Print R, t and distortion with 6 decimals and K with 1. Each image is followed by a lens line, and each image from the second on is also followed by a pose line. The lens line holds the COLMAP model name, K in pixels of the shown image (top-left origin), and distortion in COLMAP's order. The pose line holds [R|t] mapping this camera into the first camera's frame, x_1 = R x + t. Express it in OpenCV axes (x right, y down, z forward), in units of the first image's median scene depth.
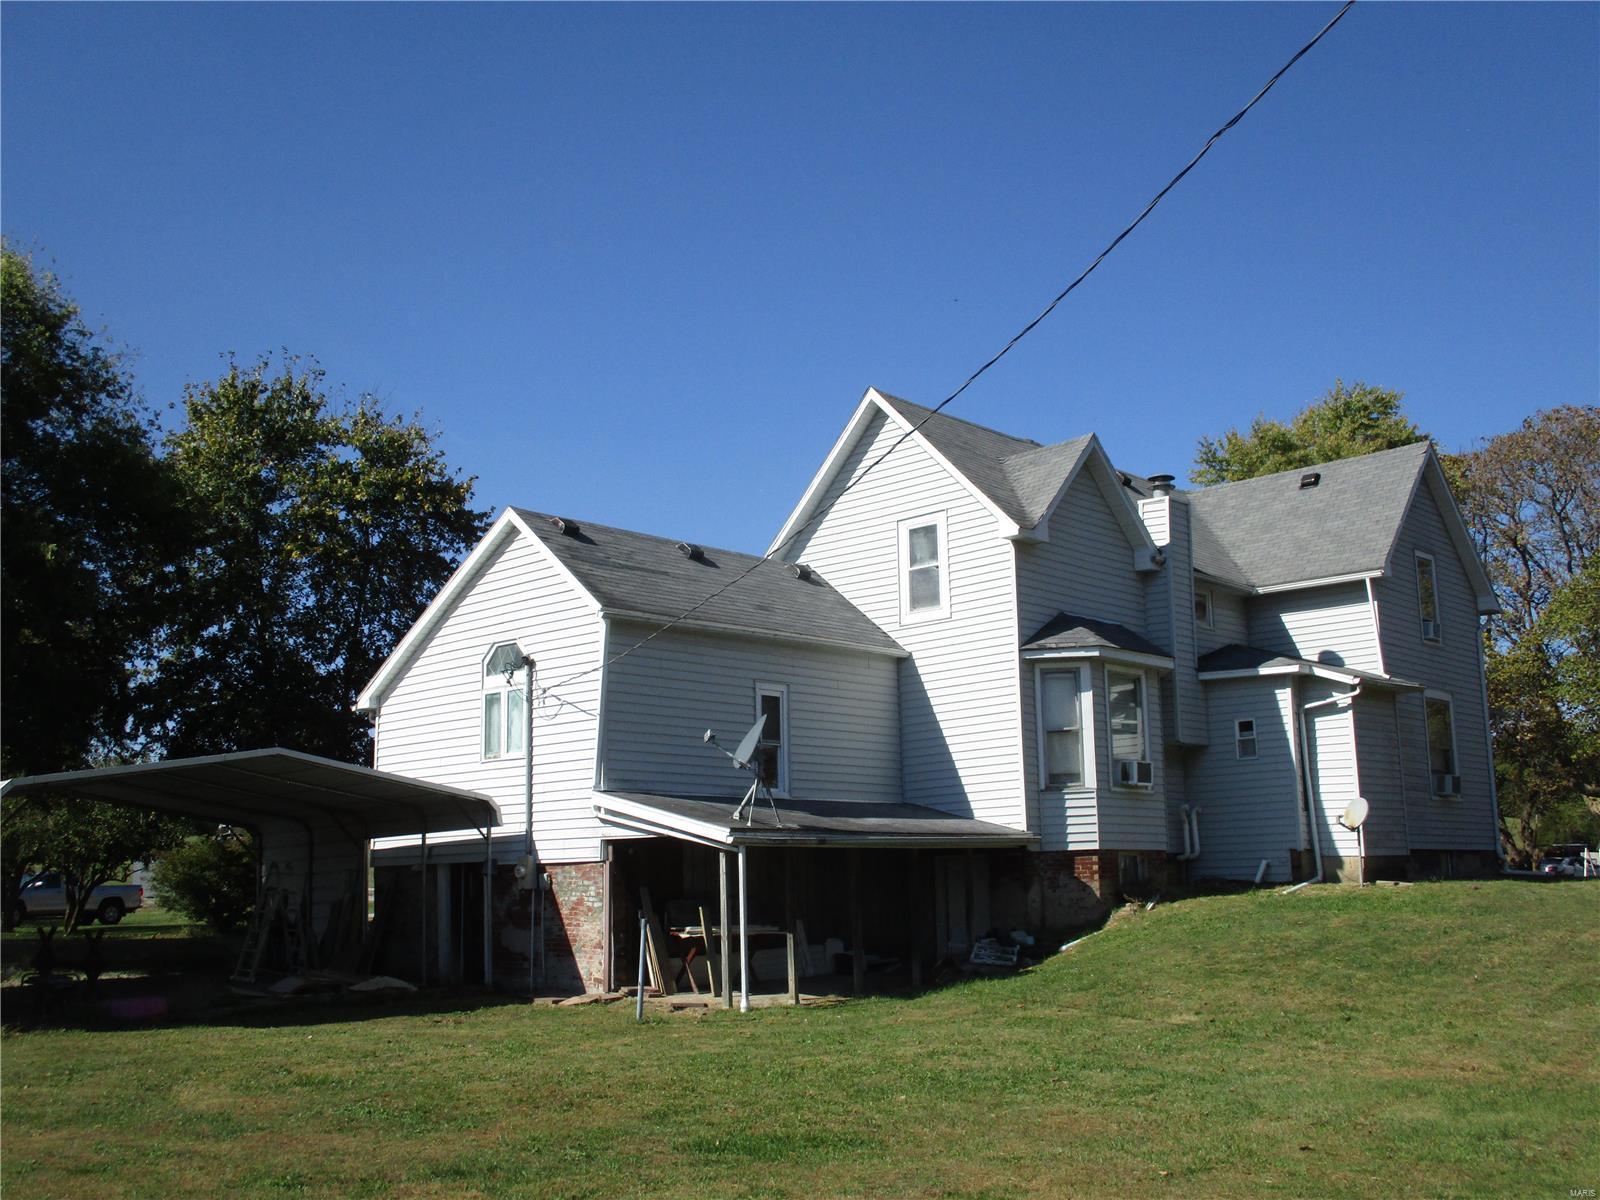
lens RADIAL K [[1615.6, 0, 800.0], [0, 1615.6, 600.0], [0, 0, 1]] dist [-0.023118, -0.016272]
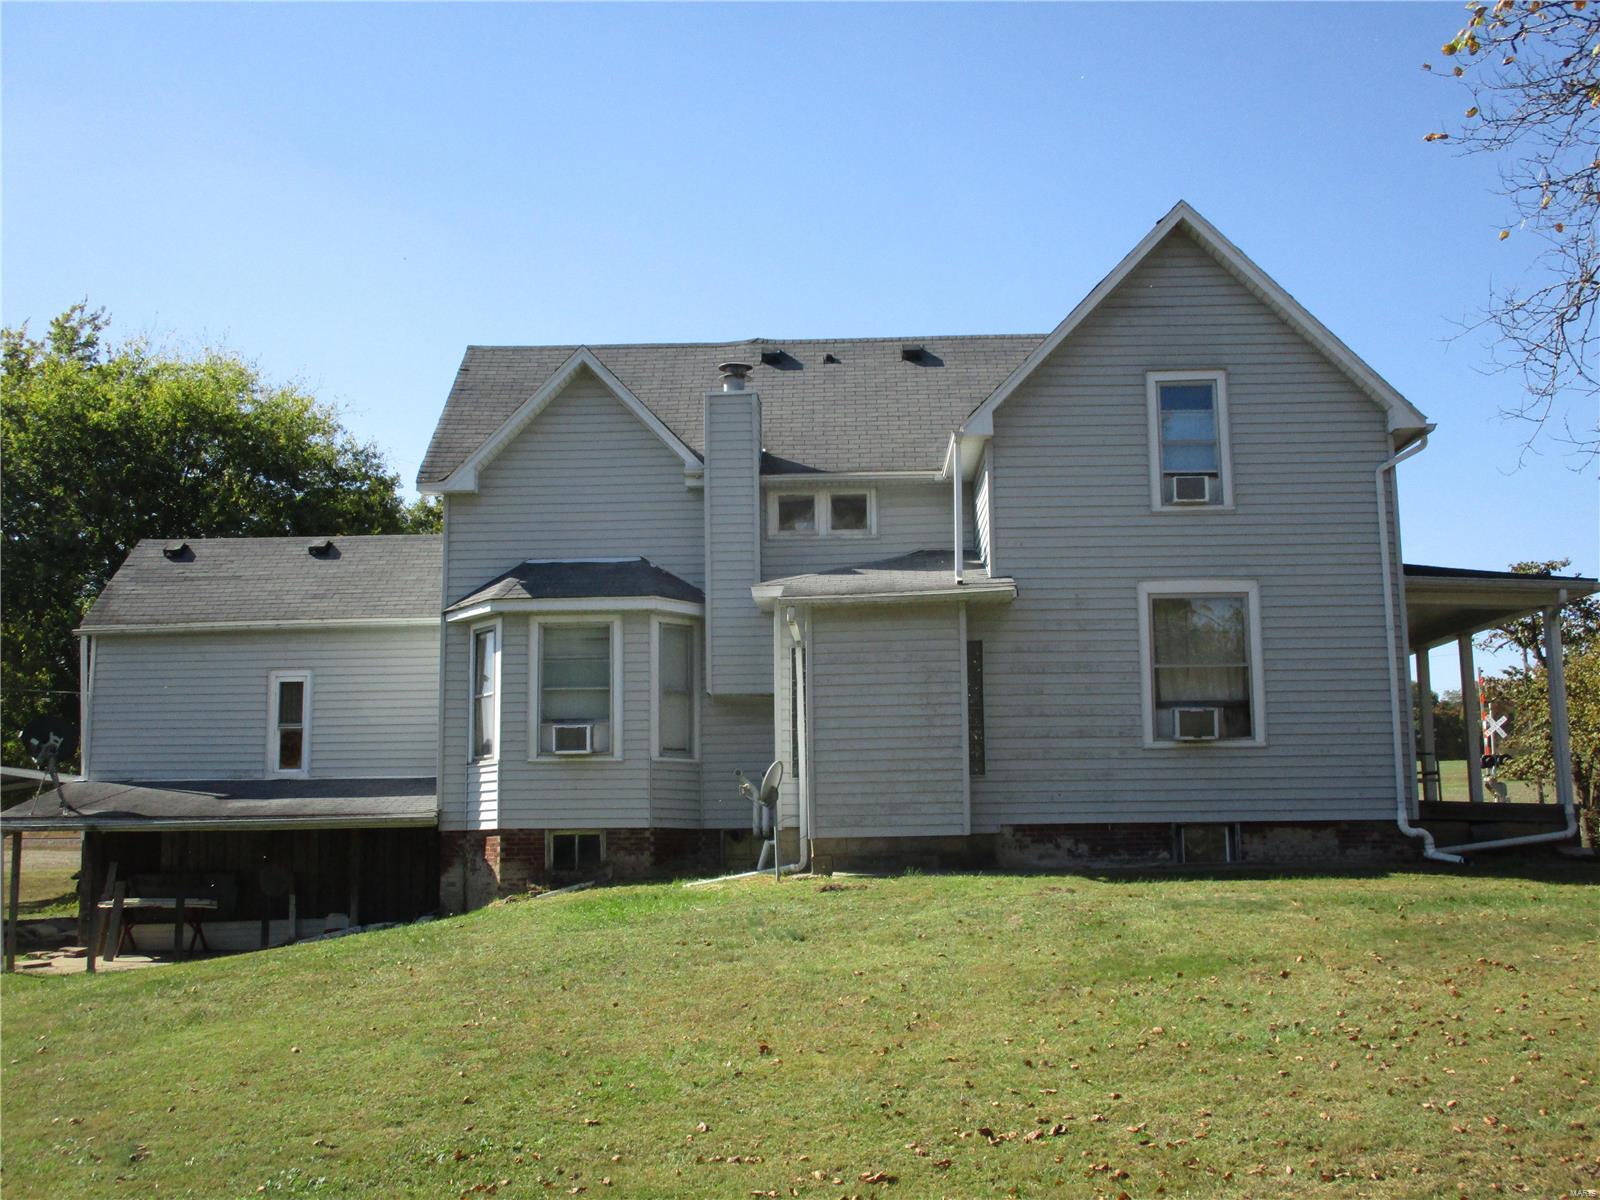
lens RADIAL K [[1615.6, 0, 800.0], [0, 1615.6, 600.0], [0, 0, 1]] dist [-0.023118, -0.016272]
pose [[0.645840, -0.096445, -0.757357, 0.983523], [0.136343, 0.990612, -0.009881, 0.061215], [0.751200, -0.096879, 0.652927, 0.559059]]
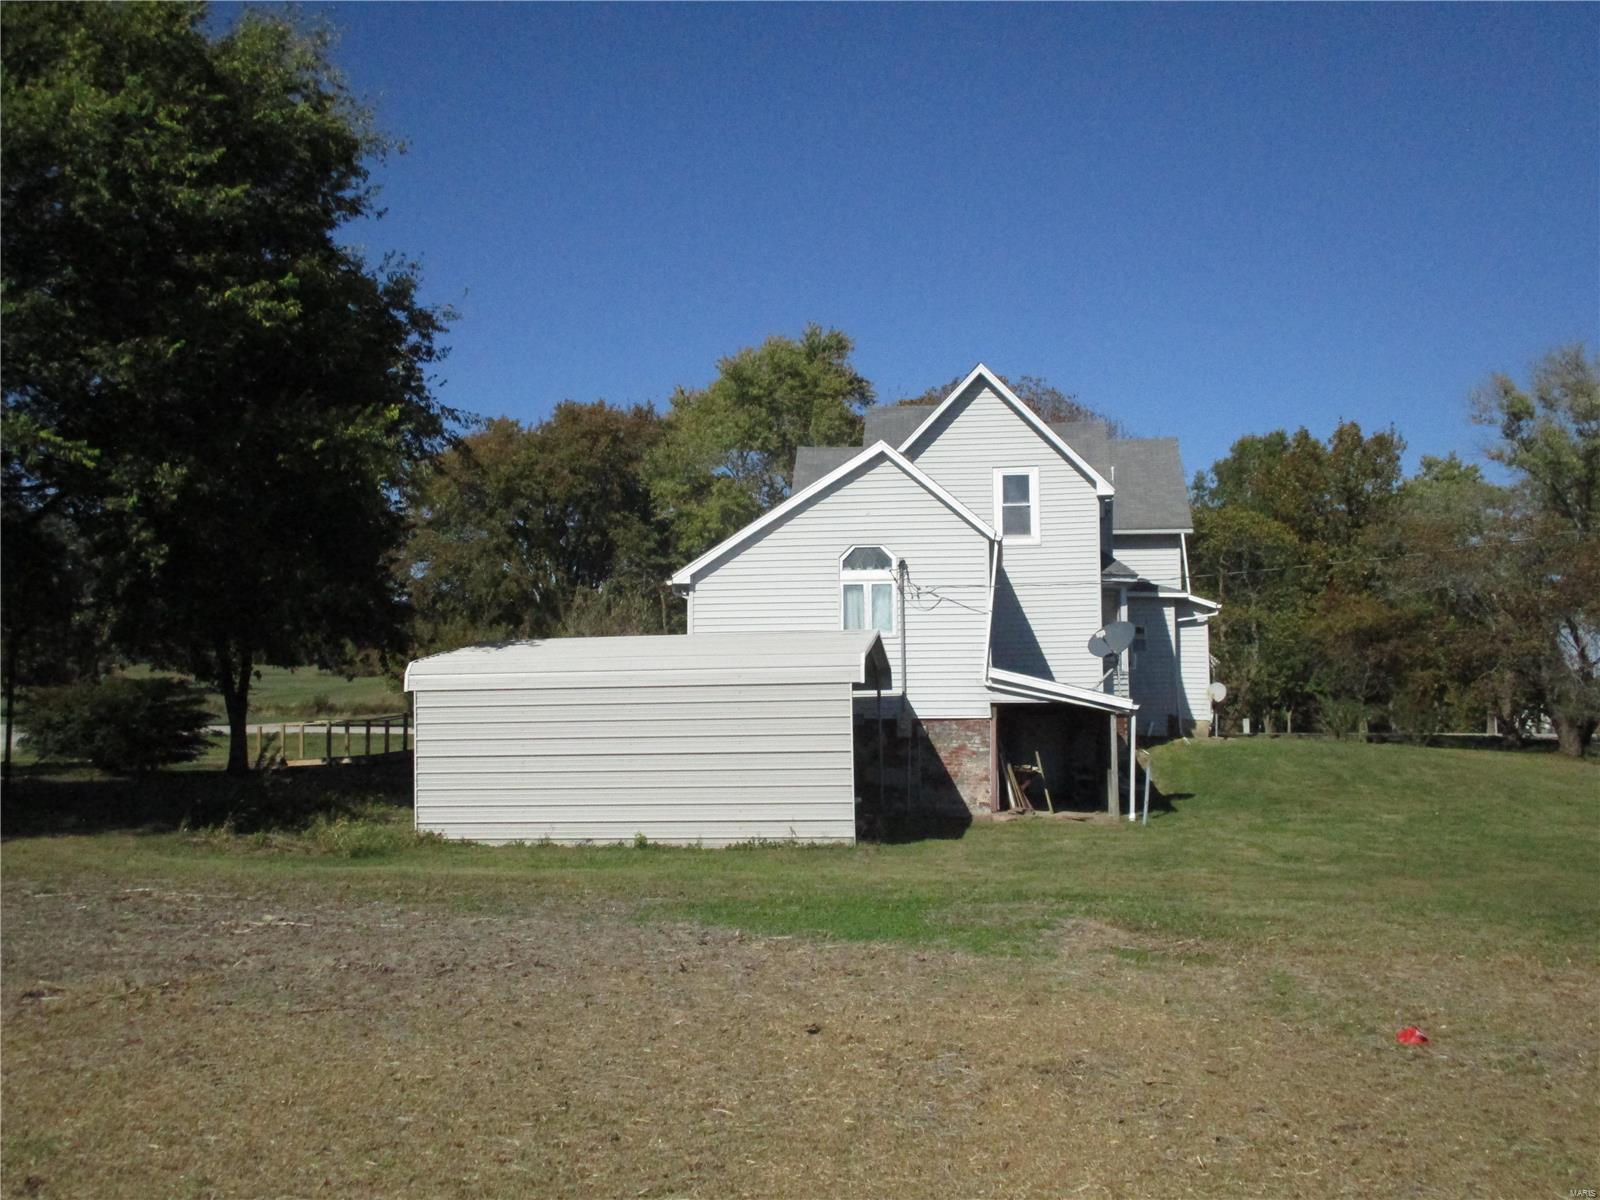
lens RADIAL K [[1615.6, 0, 800.0], [0, 1615.6, 600.0], [0, 0, 1]] dist [-0.023118, -0.016272]
pose [[0.812879, 0.059434, 0.579392, -0.885725], [-0.115938, 0.991384, 0.060962, -0.002791], [-0.570777, -0.116728, 0.812766, -0.011627]]
